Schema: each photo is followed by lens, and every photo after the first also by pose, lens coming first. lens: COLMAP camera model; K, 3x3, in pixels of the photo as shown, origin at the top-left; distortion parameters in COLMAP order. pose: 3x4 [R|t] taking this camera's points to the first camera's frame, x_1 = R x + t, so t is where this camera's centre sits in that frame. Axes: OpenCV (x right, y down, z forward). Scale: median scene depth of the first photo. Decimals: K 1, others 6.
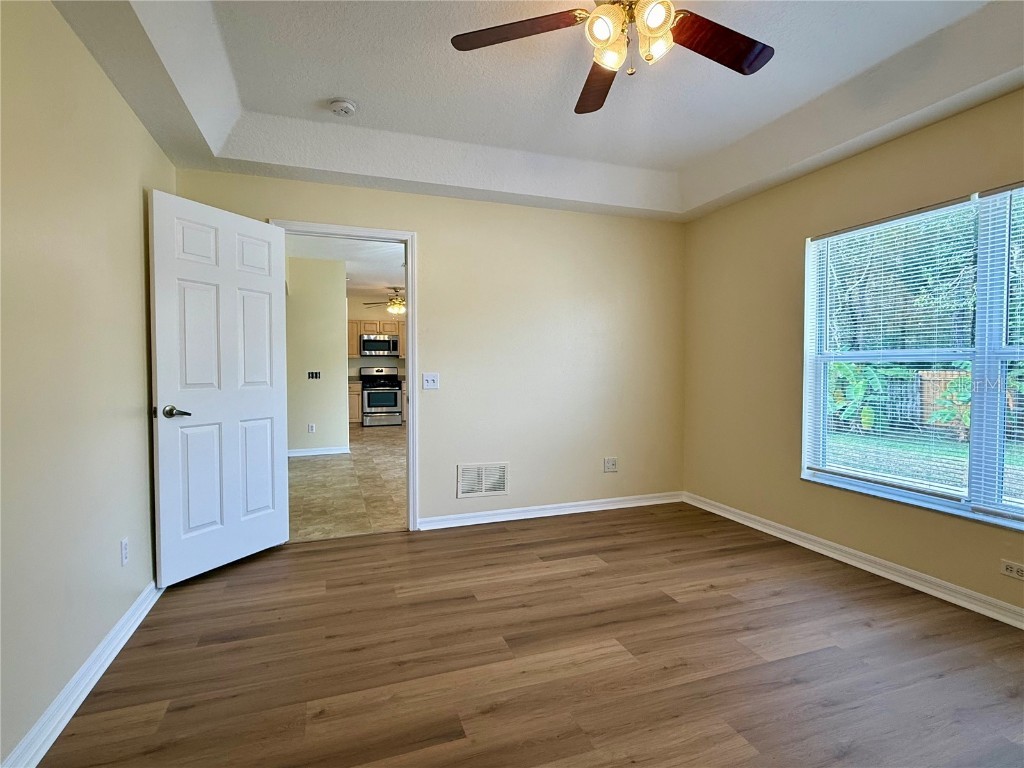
lens RADIAL K [[515.7, 0, 520.3], [0, 515.7, 384.3], [0, 0, 1]] dist [-0.003671, -0.000726]
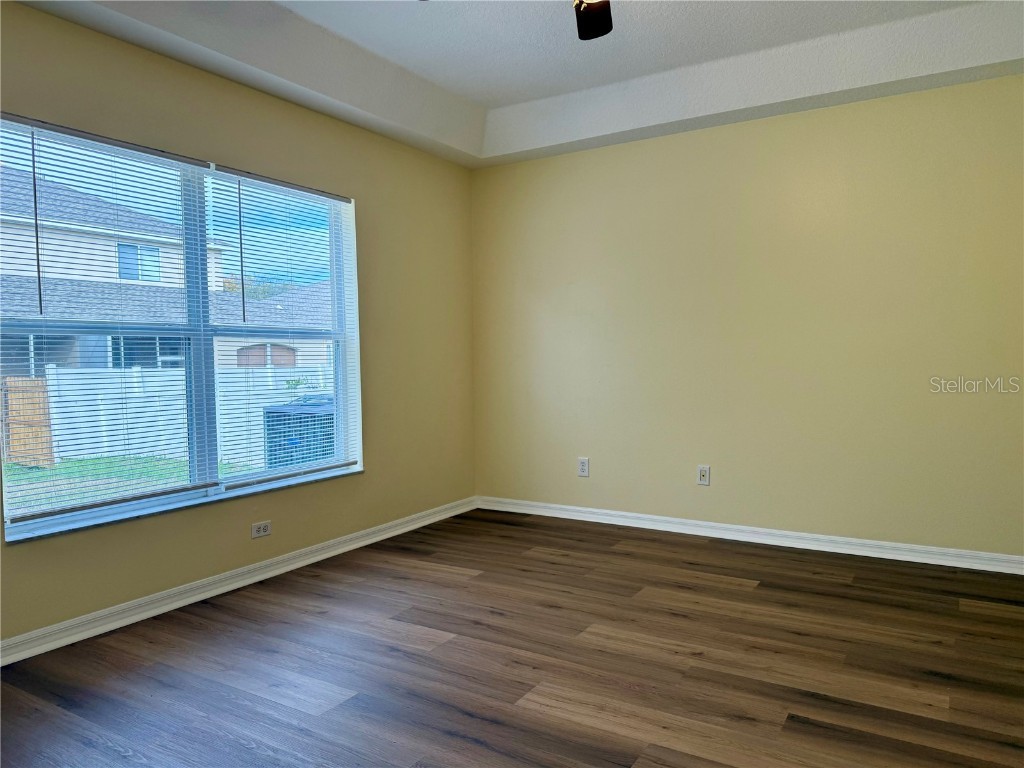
lens RADIAL K [[716.6, 0, 520.7], [0, 716.6, 385.6], [0, 0, 1]] dist [0.058876, -0.071355]
pose [[-0.633311, -0.019480, 0.773653, -0.577329], [0.036365, 0.997830, 0.054893, -0.006953], [-0.773043, 0.062898, -0.631228, 1.549929]]
